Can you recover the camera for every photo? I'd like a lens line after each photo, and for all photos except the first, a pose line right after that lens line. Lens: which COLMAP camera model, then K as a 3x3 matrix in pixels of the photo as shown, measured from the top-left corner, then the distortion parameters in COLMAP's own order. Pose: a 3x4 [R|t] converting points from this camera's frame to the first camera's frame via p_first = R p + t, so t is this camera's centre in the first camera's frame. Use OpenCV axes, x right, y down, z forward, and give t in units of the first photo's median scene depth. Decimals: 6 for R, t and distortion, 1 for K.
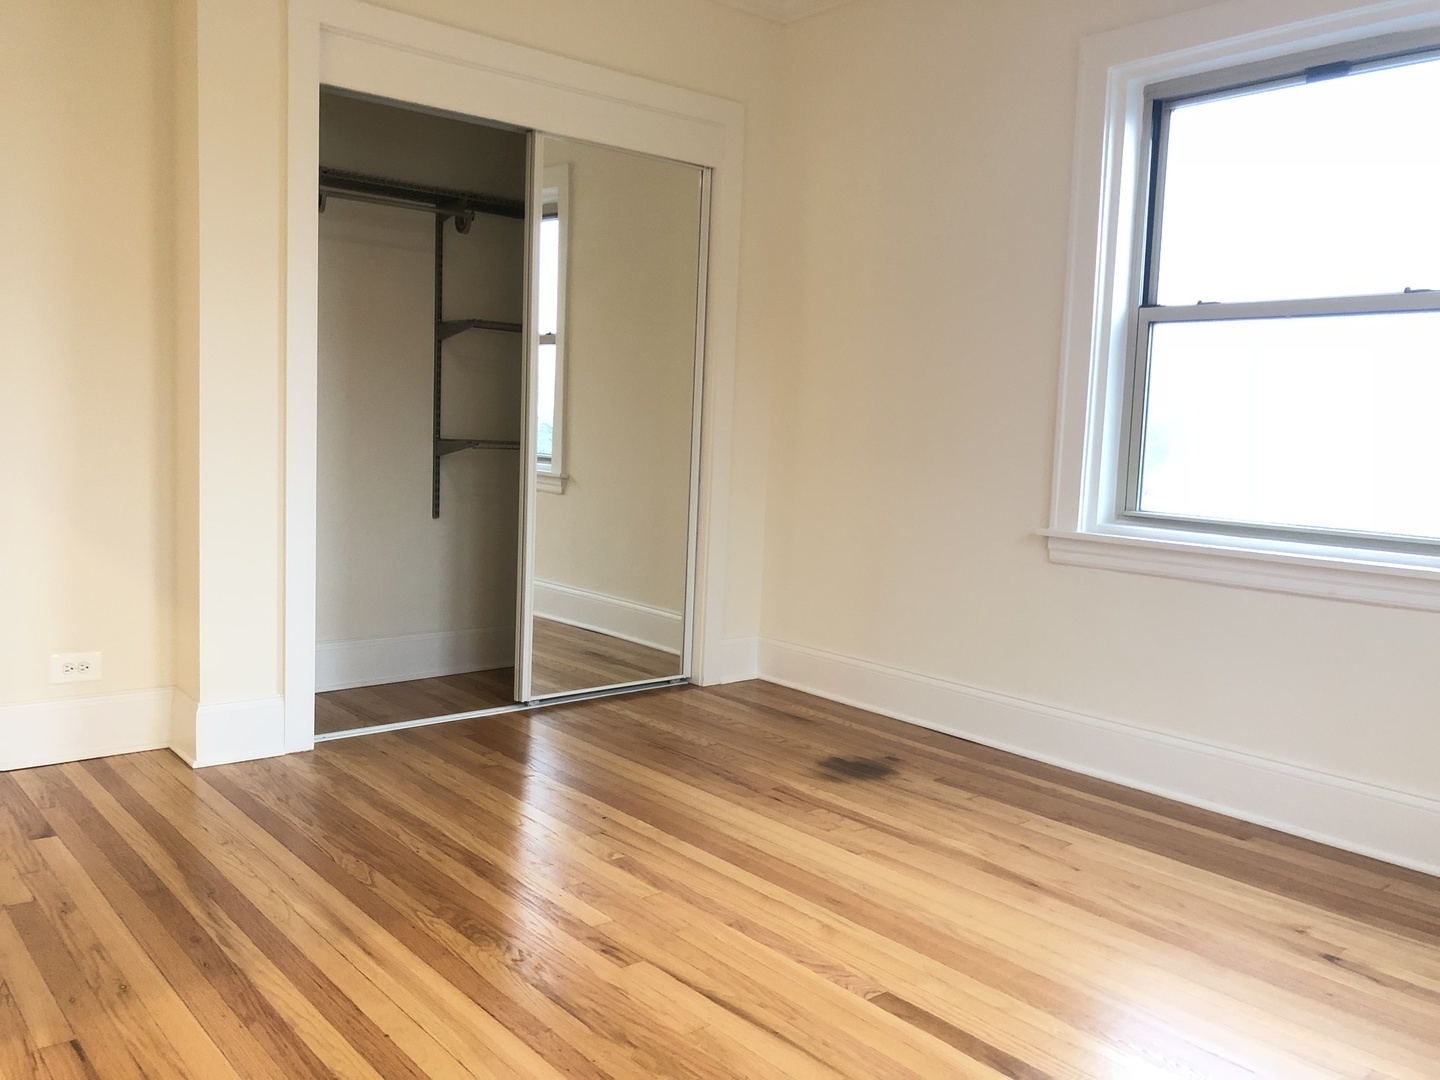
lens RADIAL K [[1176.8, 0, 723.7], [0, 1176.8, 529.6], [0, 0, 1]] dist [0.007758, 0.025167]
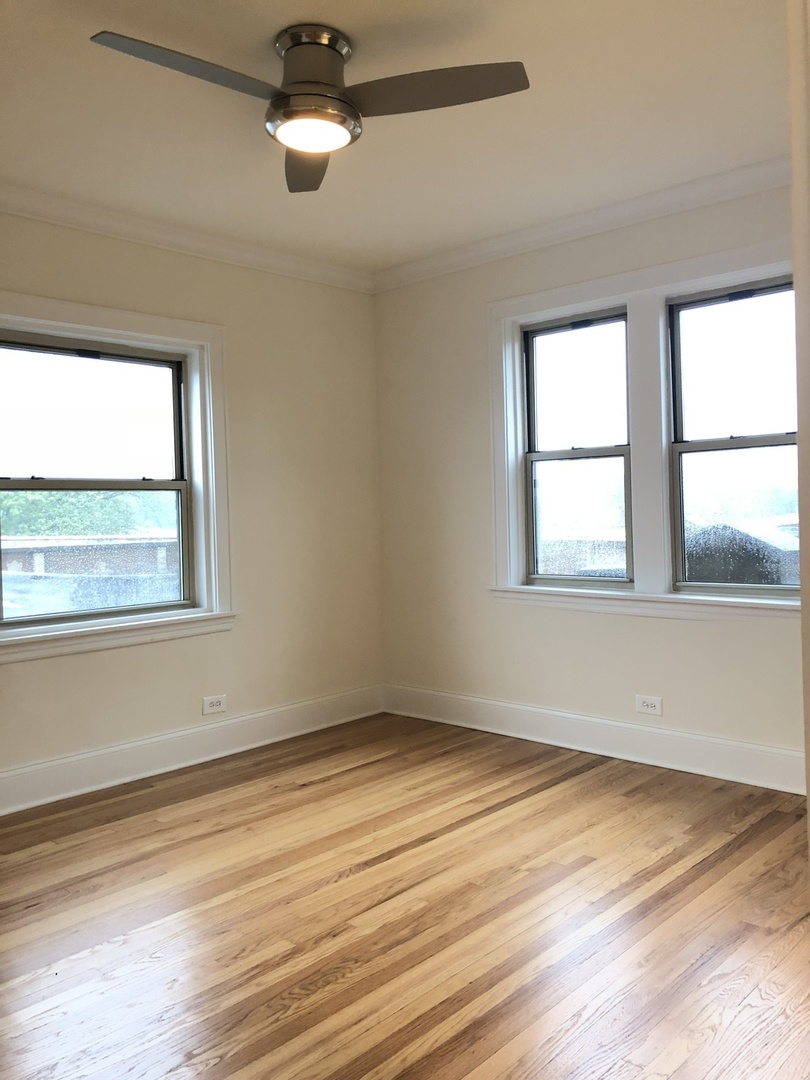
lens RADIAL K [[882.6, 0, 411.5], [0, 882.6, 534.5], [0, 0, 1]] dist [0.007758, 0.025167]
pose [[-0.116981, -0.060784, 0.991272, -1.063258], [0.113066, 0.990821, 0.074099, -0.196780], [-0.986677, 0.120748, -0.109035, 0.854410]]
